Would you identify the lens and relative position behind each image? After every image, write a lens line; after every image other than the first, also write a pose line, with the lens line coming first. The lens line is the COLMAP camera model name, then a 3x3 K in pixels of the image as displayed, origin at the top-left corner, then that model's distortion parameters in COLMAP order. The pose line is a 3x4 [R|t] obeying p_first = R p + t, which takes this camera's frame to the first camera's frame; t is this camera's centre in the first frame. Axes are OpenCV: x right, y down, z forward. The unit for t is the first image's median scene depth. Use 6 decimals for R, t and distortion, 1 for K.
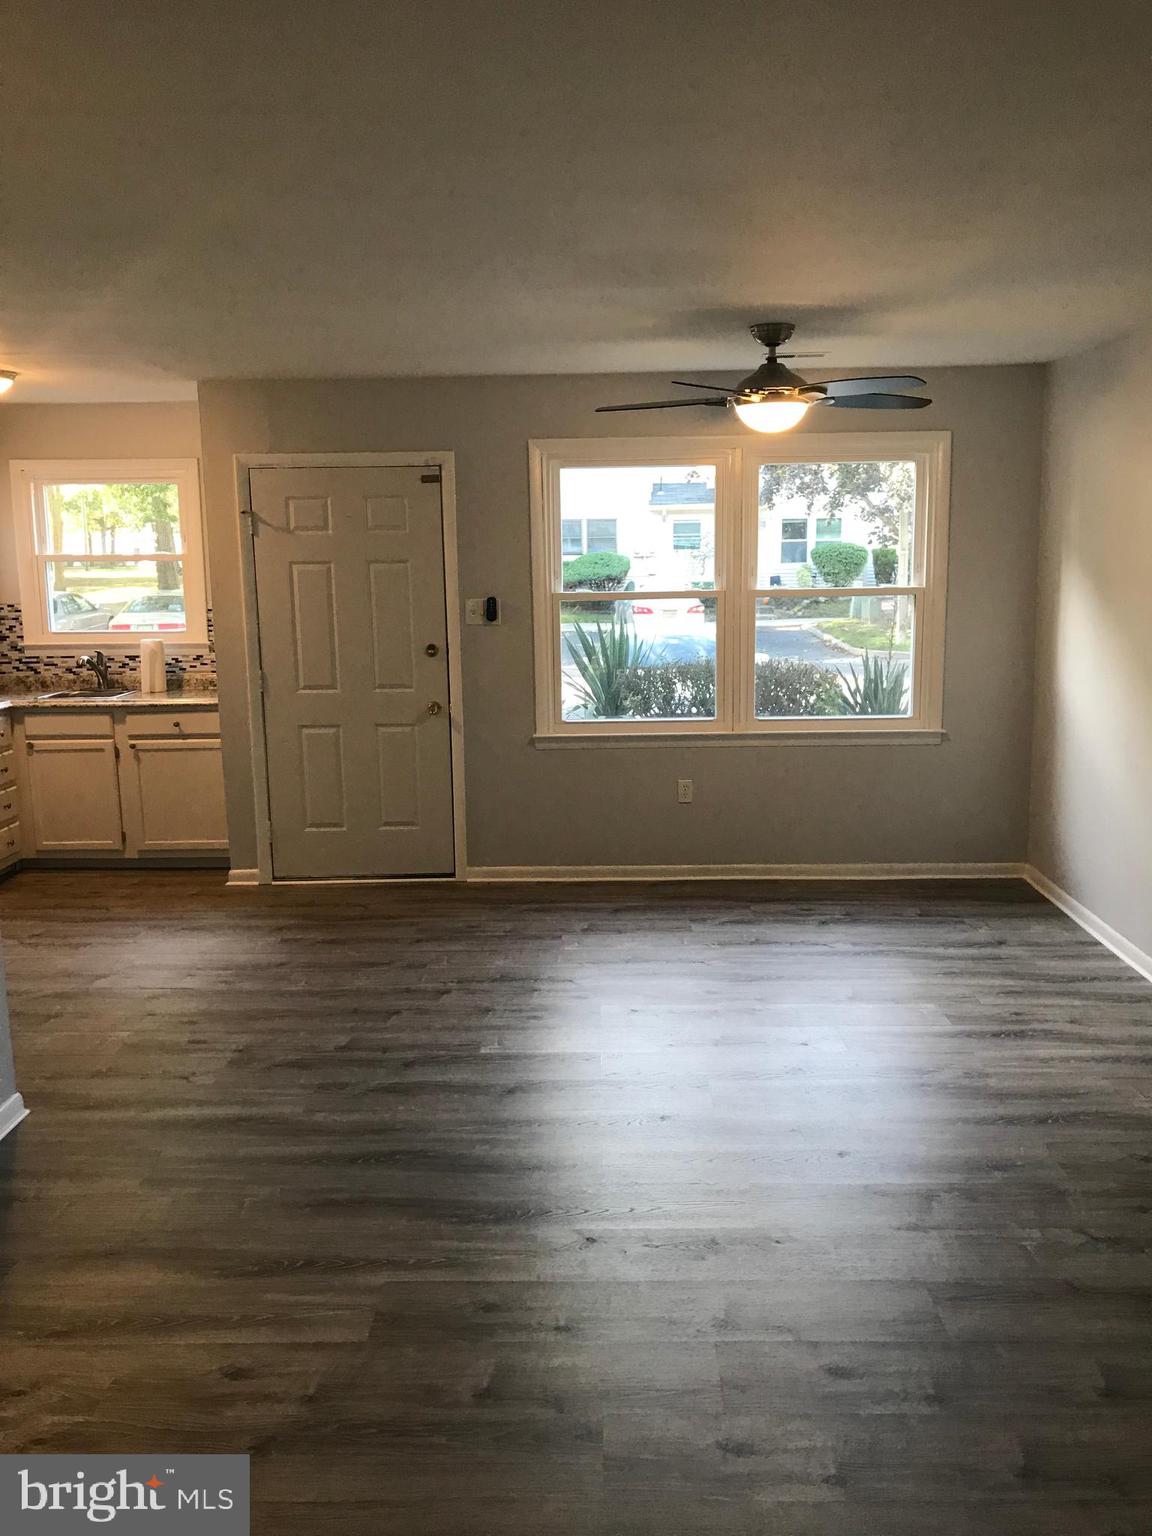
lens RADIAL K [[1266.6, 0, 590.1], [0, 1266.6, 778.8], [0, 0, 1]] dist [0.018395, -0.035448]
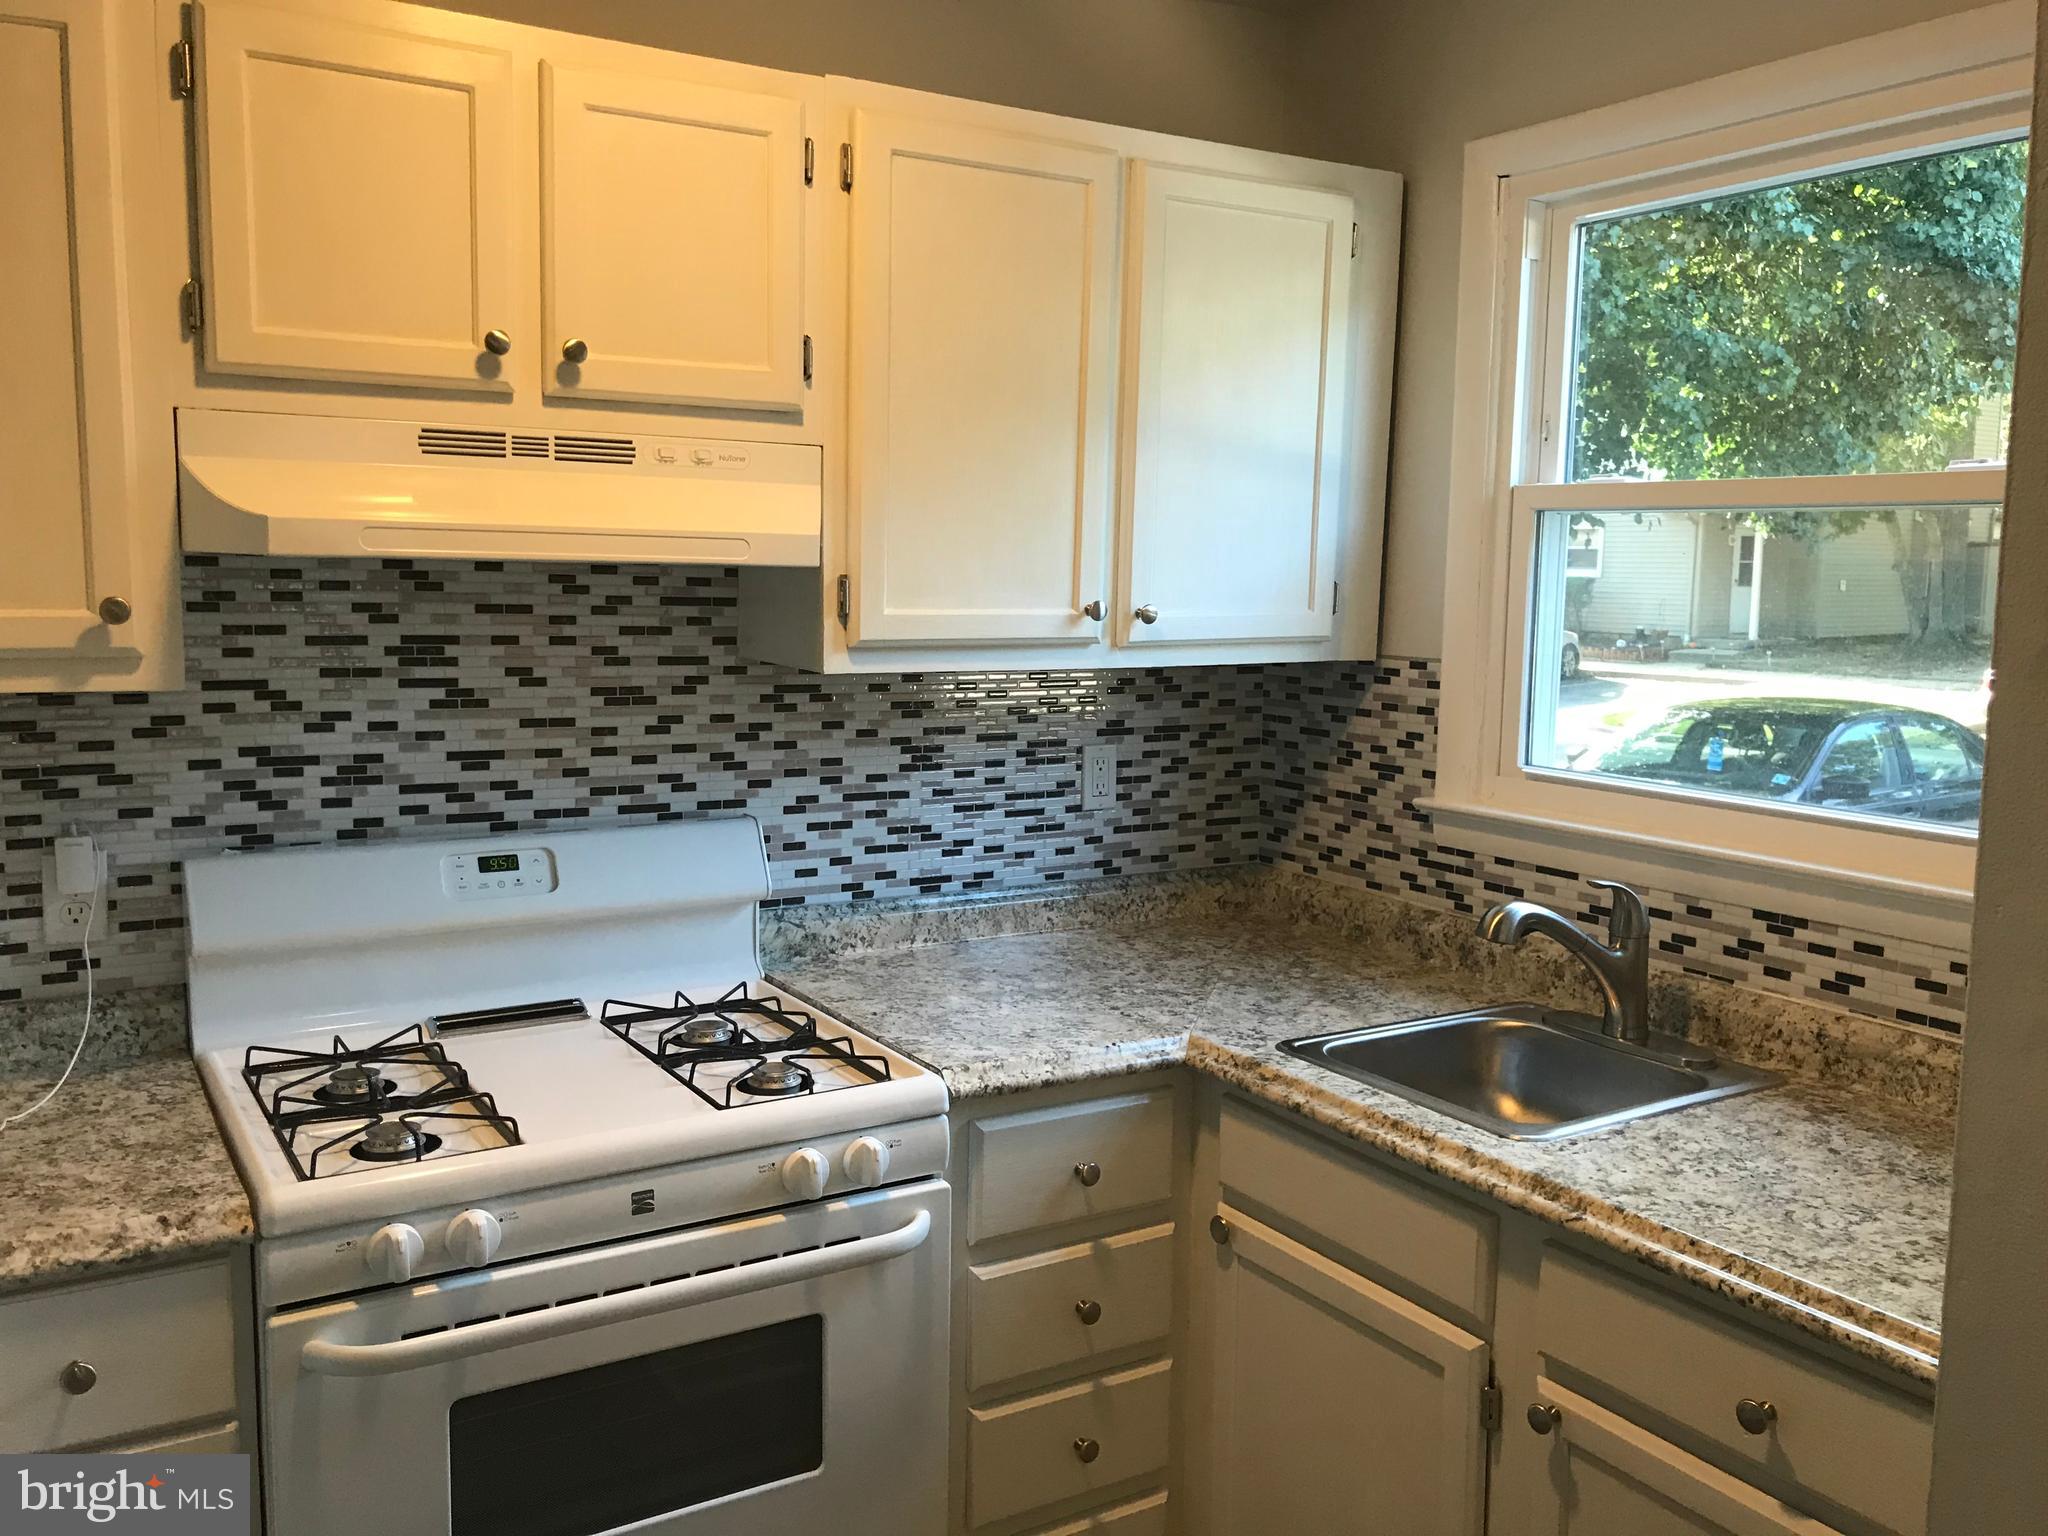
lens RADIAL K [[1688.8, 0, 1033.4], [0, 1688.8, 720.1], [0, 0, 1]] dist [0.018395, -0.035448]
pose [[0.536577, 0.101357, -0.837742, -0.199781], [-0.171173, 0.985195, 0.009561, -0.124463], [0.826308, 0.138269, 0.545982, 0.796524]]
